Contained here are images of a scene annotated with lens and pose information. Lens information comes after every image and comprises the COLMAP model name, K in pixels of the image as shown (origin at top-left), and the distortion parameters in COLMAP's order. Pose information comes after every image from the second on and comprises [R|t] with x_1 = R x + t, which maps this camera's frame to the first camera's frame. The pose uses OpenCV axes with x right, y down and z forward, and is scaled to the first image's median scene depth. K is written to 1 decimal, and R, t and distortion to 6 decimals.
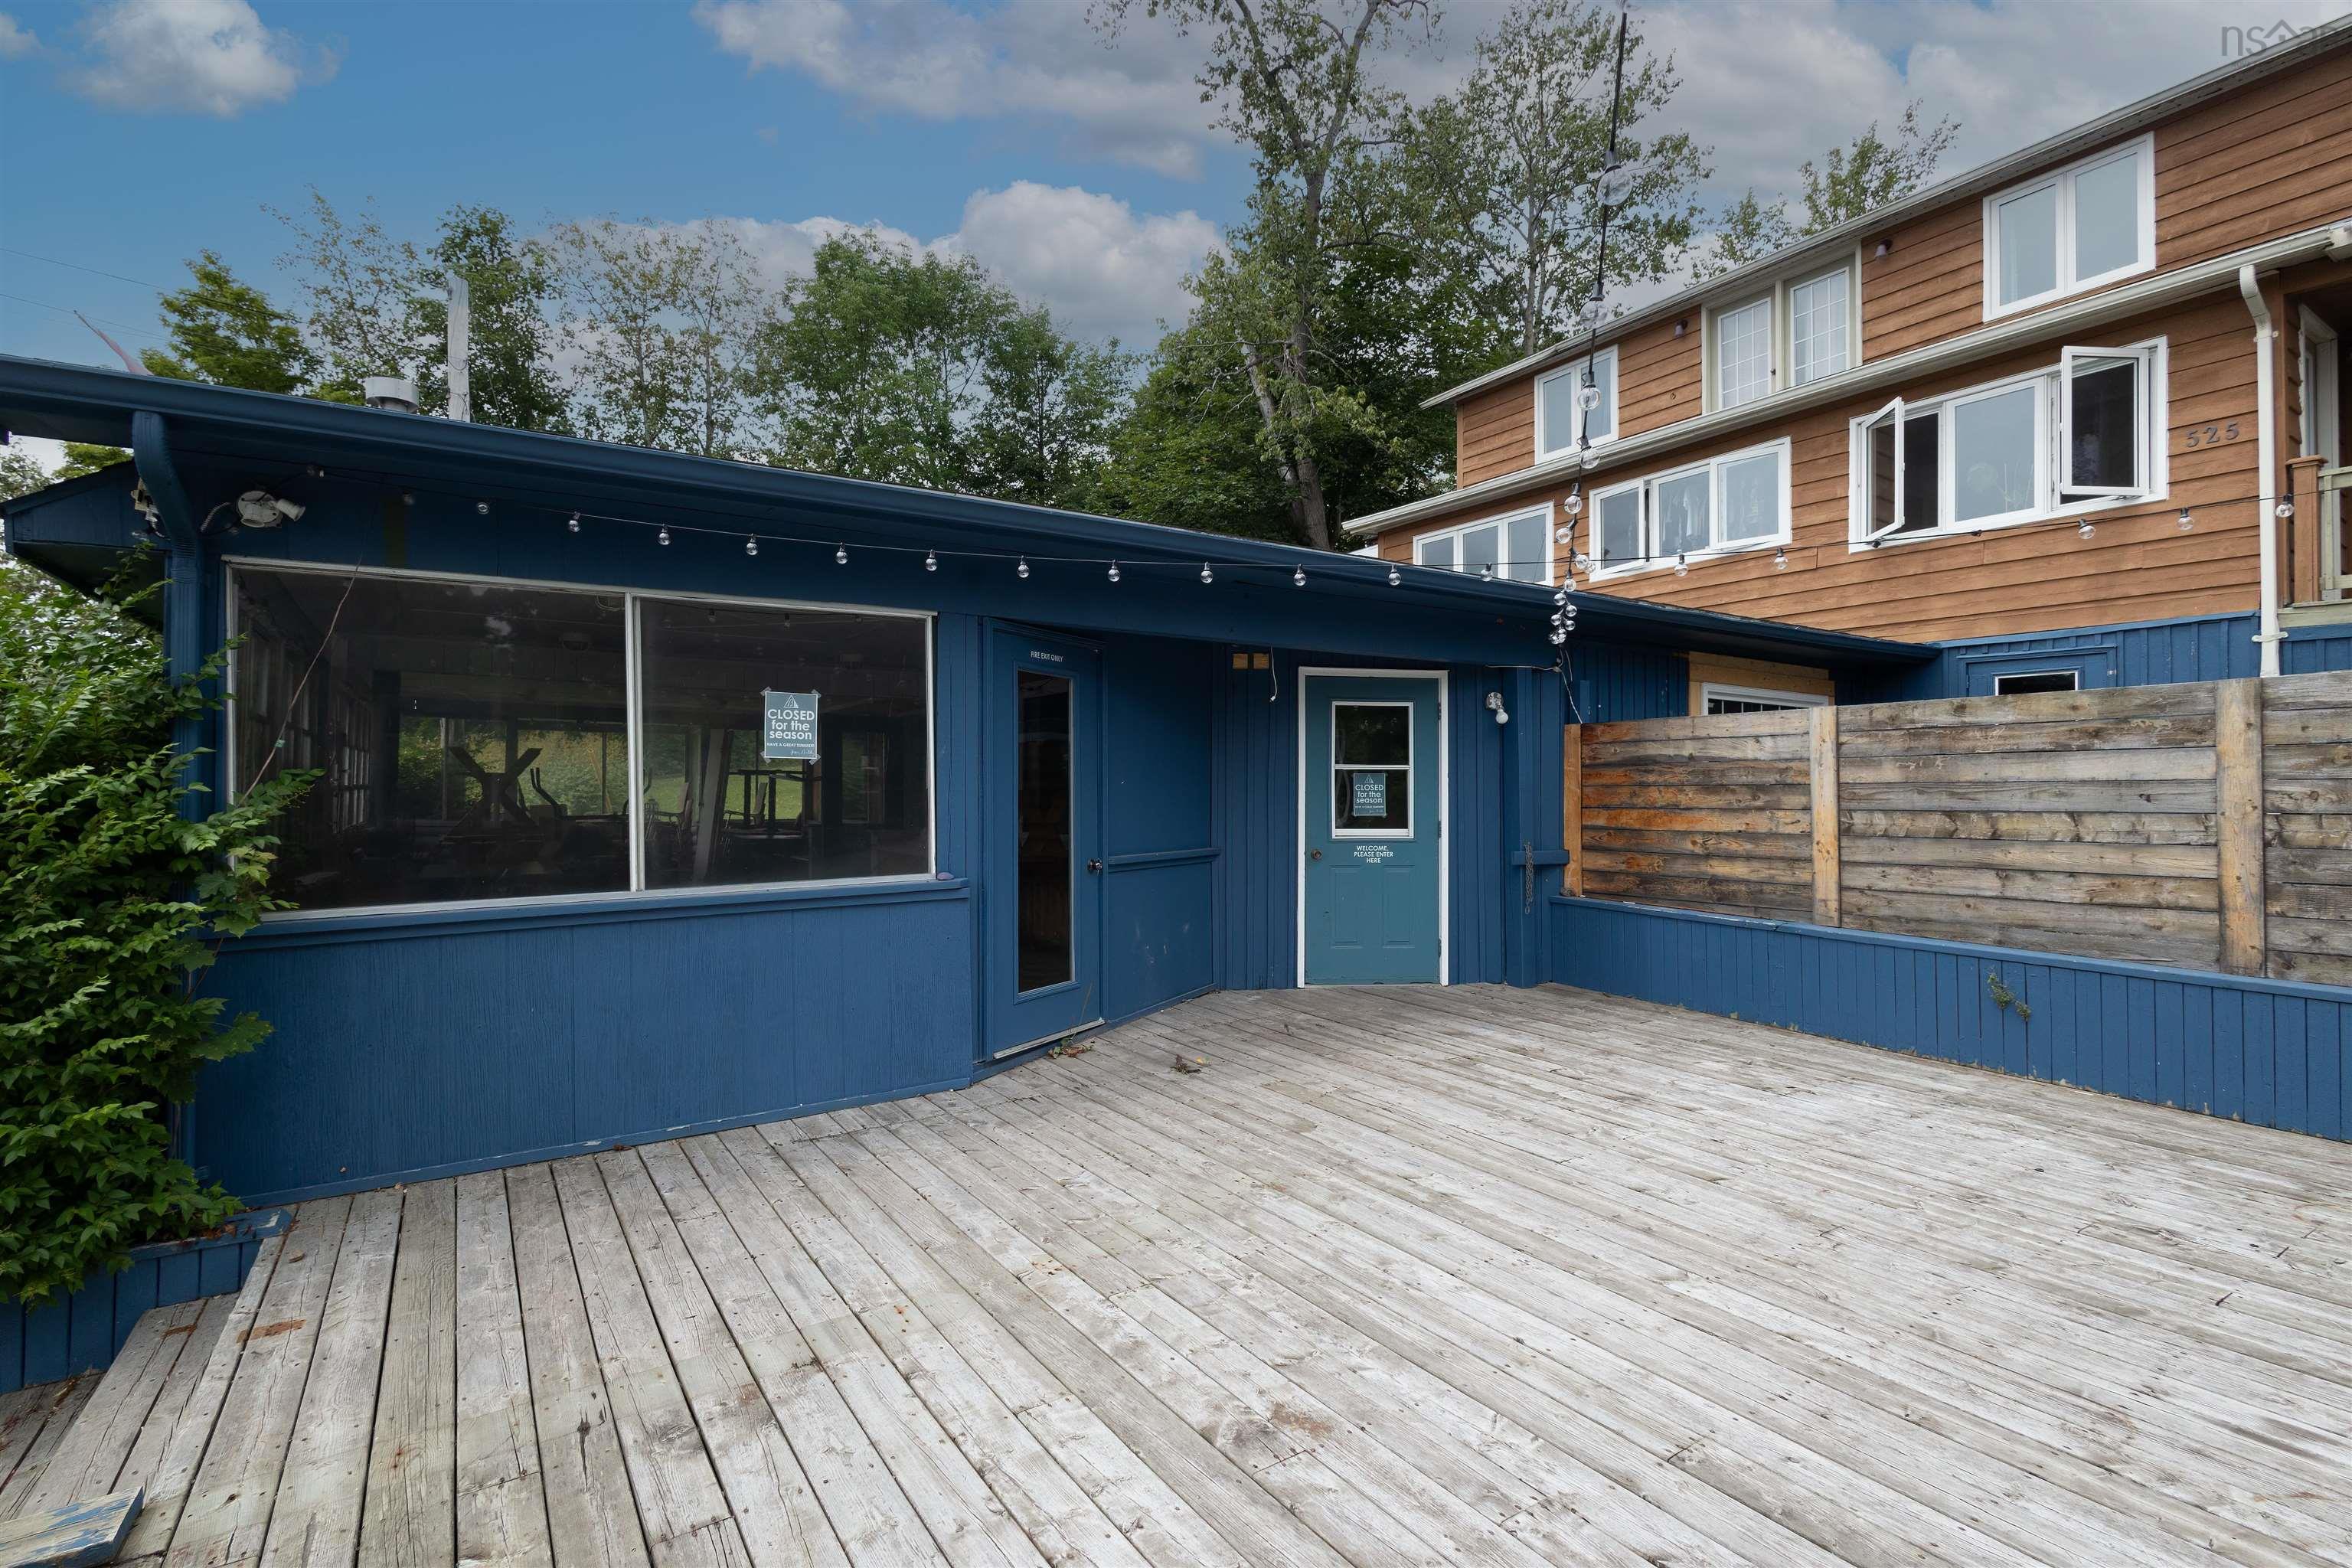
lens RADIAL K [[1062.6, 0, 1176.0], [0, 1062.6, 784.0], [0, 0, 1]] dist [0.000180, 0.000110]
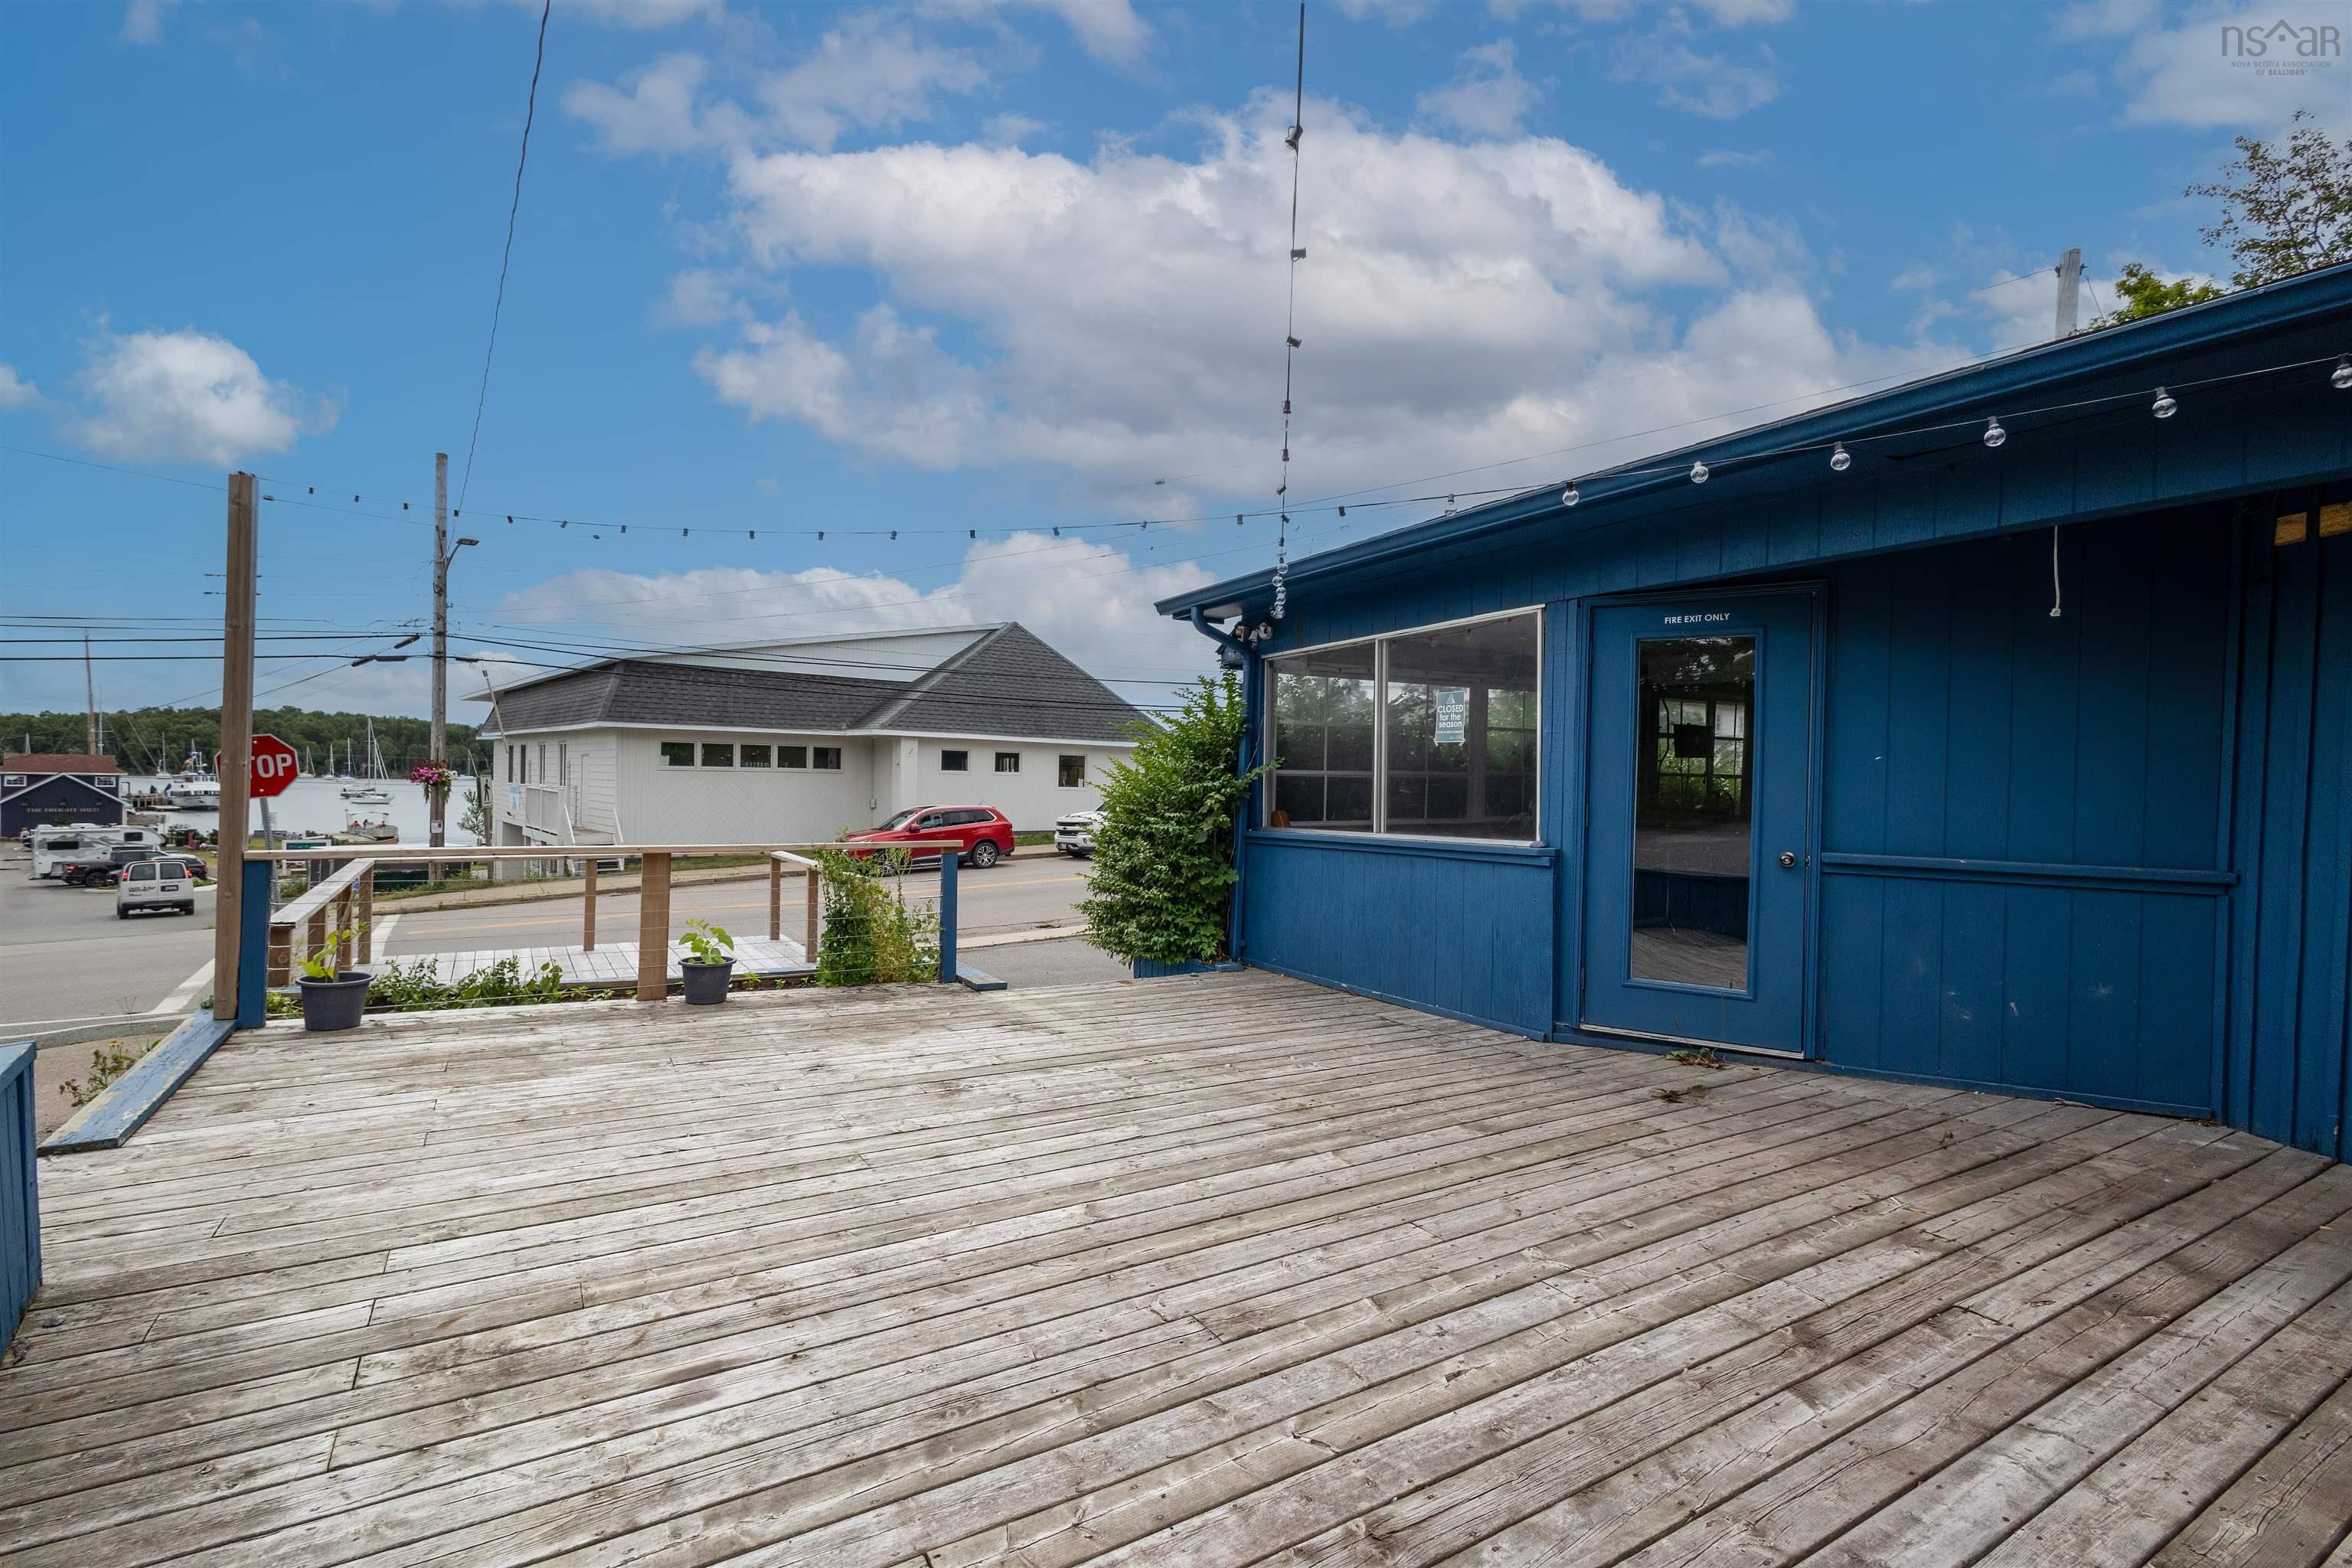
lens RADIAL K [[1074.3, 0, 1176.0], [0, 1074.3, 784.0], [0, 0, 1]] dist [0.020064, 0.000205]
pose [[-0.023600, 0.005318, -0.999707, 0.977885], [-0.009019, 0.999944, 0.005532, 0.023725], [0.999681, 0.009147, -0.023551, 0.705916]]
